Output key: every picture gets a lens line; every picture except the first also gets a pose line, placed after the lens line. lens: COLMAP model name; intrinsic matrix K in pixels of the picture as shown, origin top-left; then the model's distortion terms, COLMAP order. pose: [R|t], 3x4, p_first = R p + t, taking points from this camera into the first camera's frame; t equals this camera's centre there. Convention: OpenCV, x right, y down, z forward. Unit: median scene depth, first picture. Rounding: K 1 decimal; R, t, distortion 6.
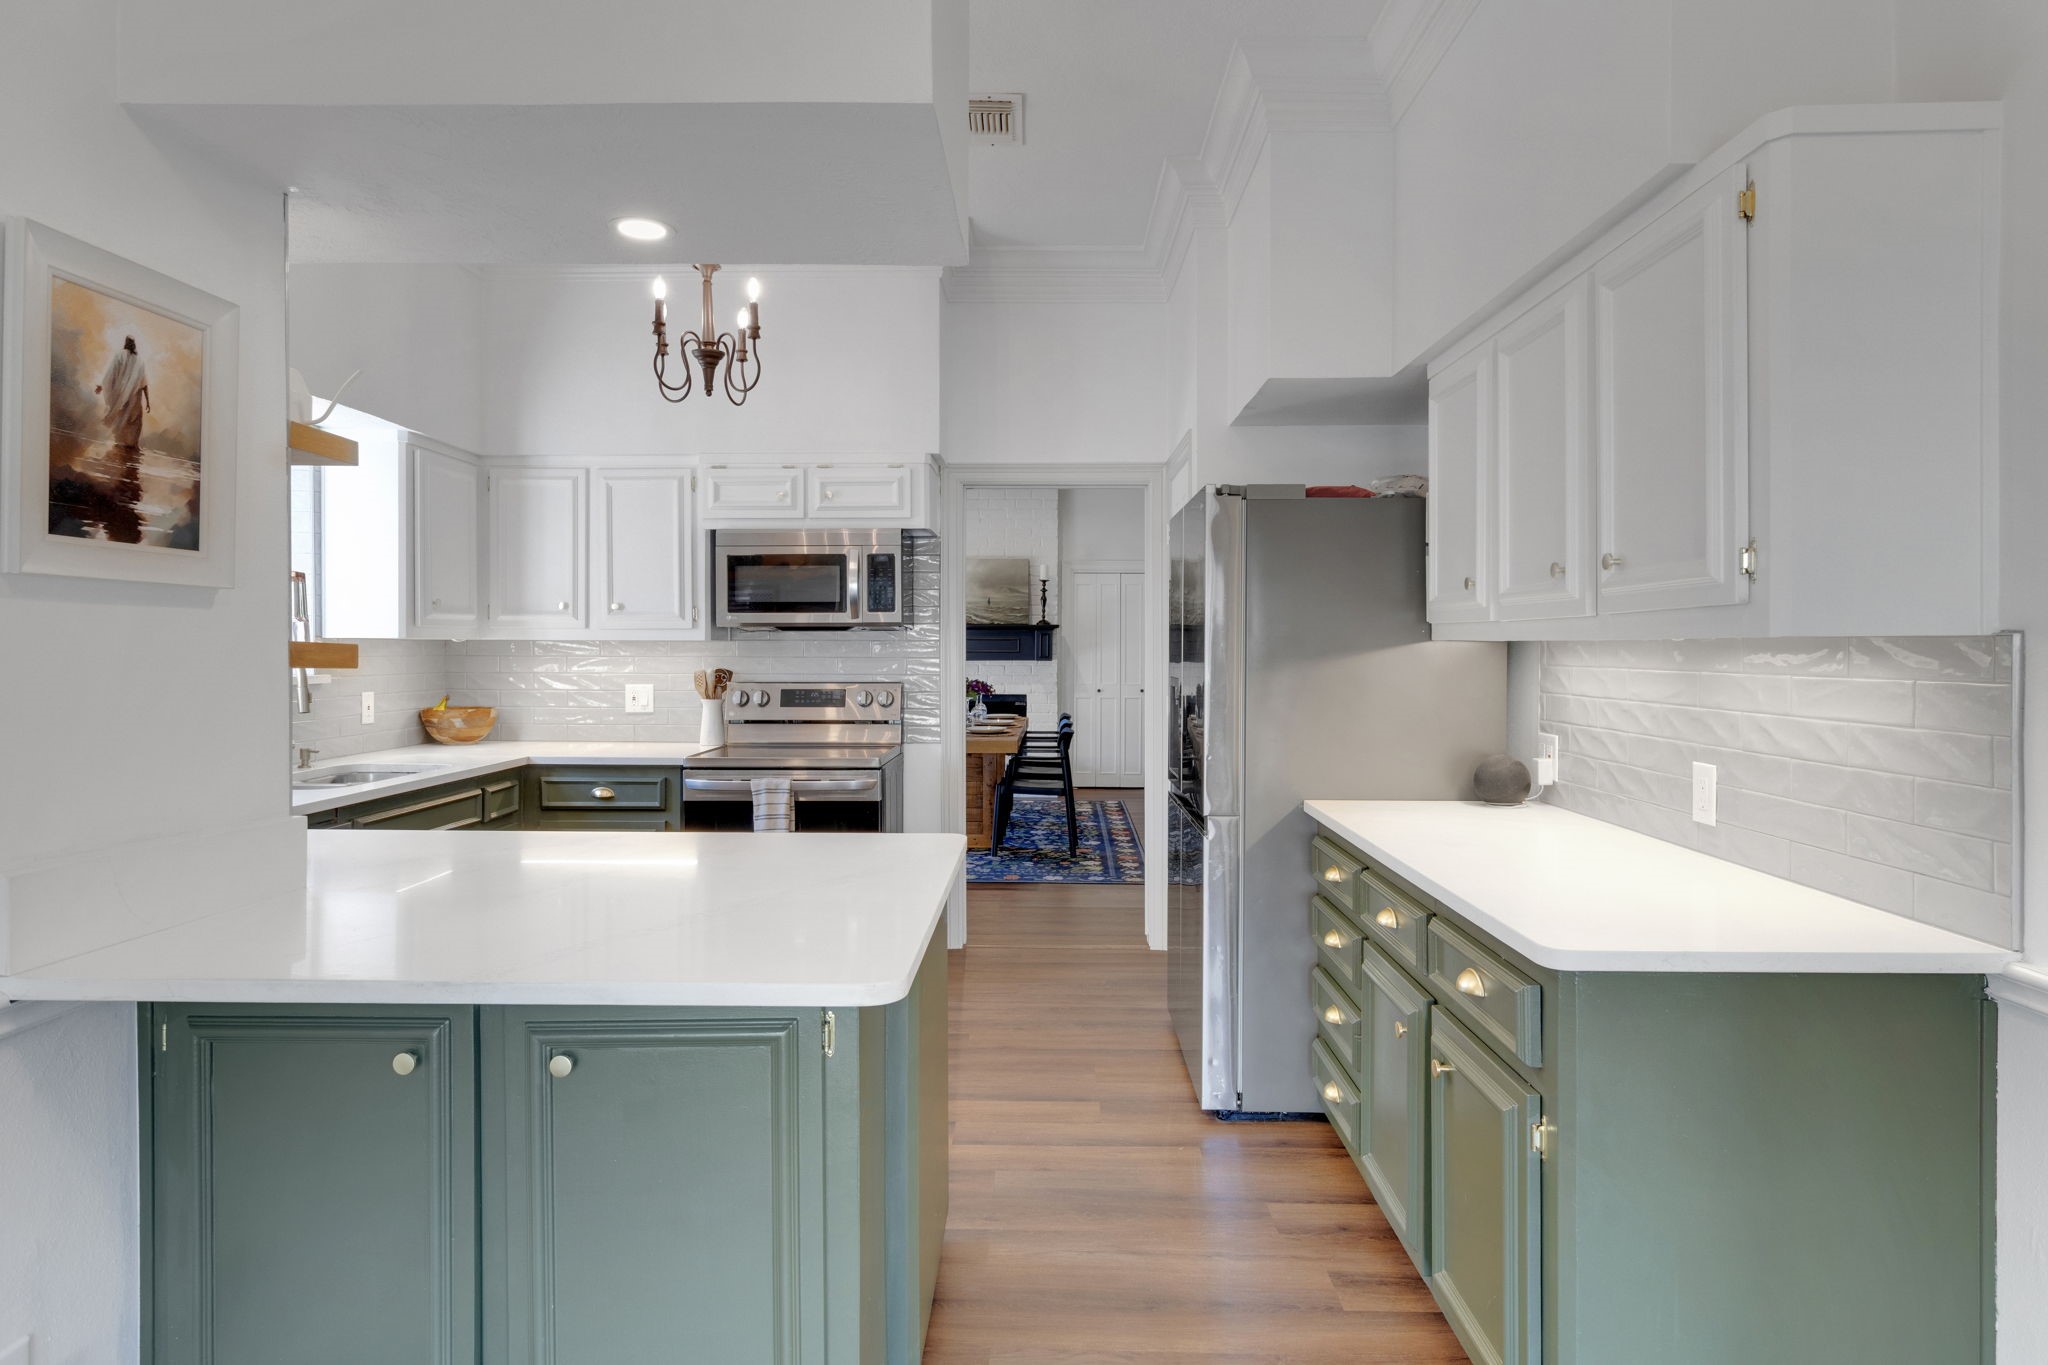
lens RADIAL K [[1153.5, 0, 1025.9], [0, 1153.5, 667.0], [0, 0, 1]] dist [0.002544, 0.001541]
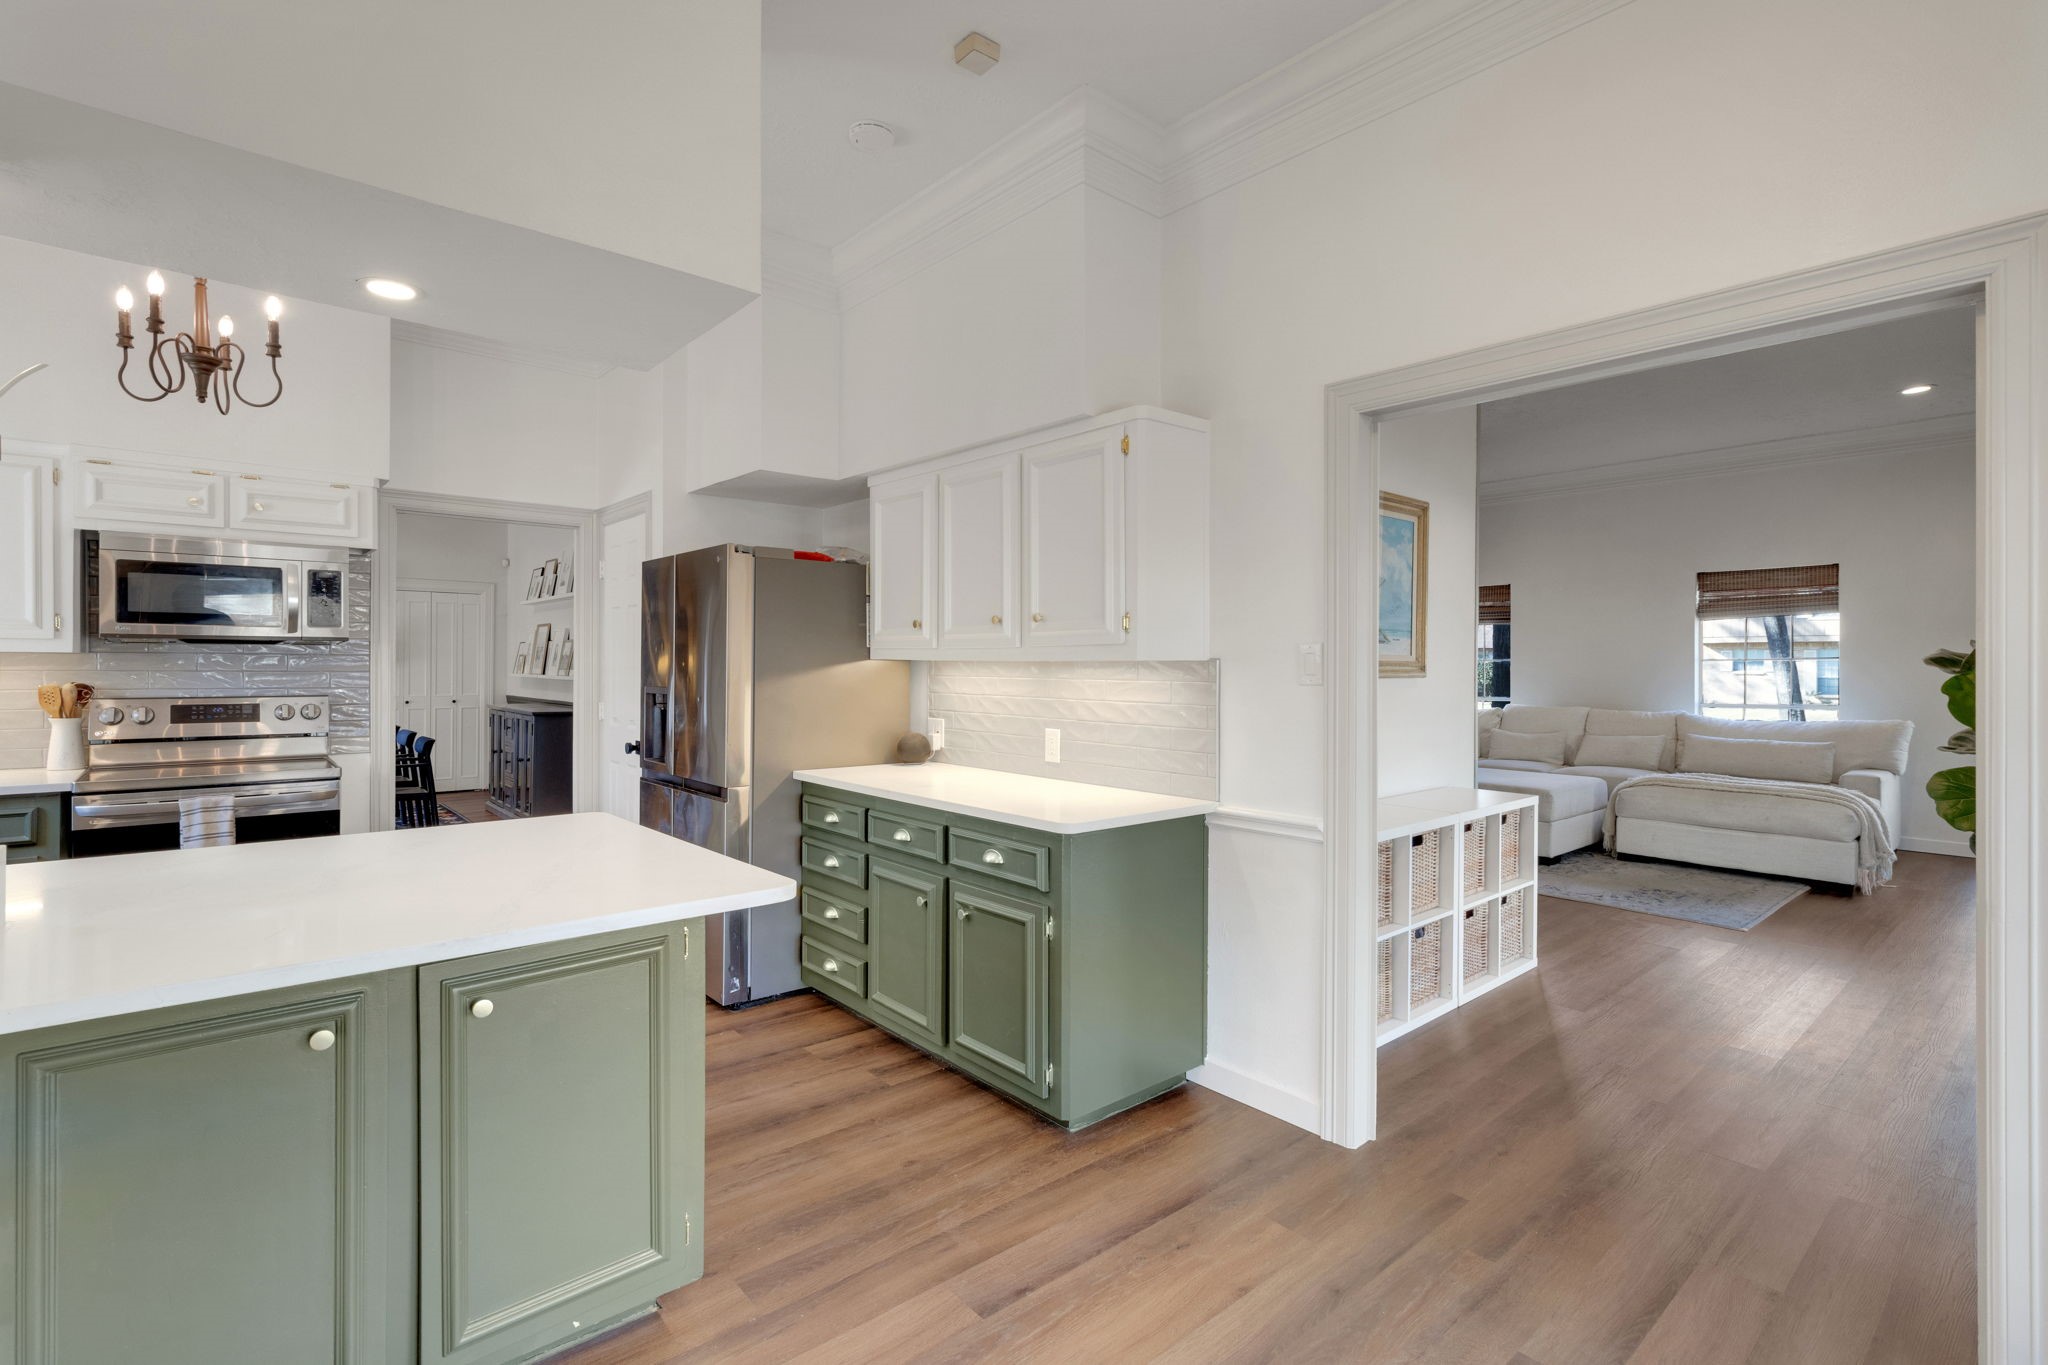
lens RADIAL K [[968.4, 0, 1004.2], [0, 968.4, 677.8], [0, 0, 1]] dist [0.000243, -0.001042]
pose [[0.746533, -0.005549, 0.665326, -0.360051], [0.006255, 0.999980, 0.001321, 0.000409], [-0.665320, 0.003175, 0.746552, -0.066300]]
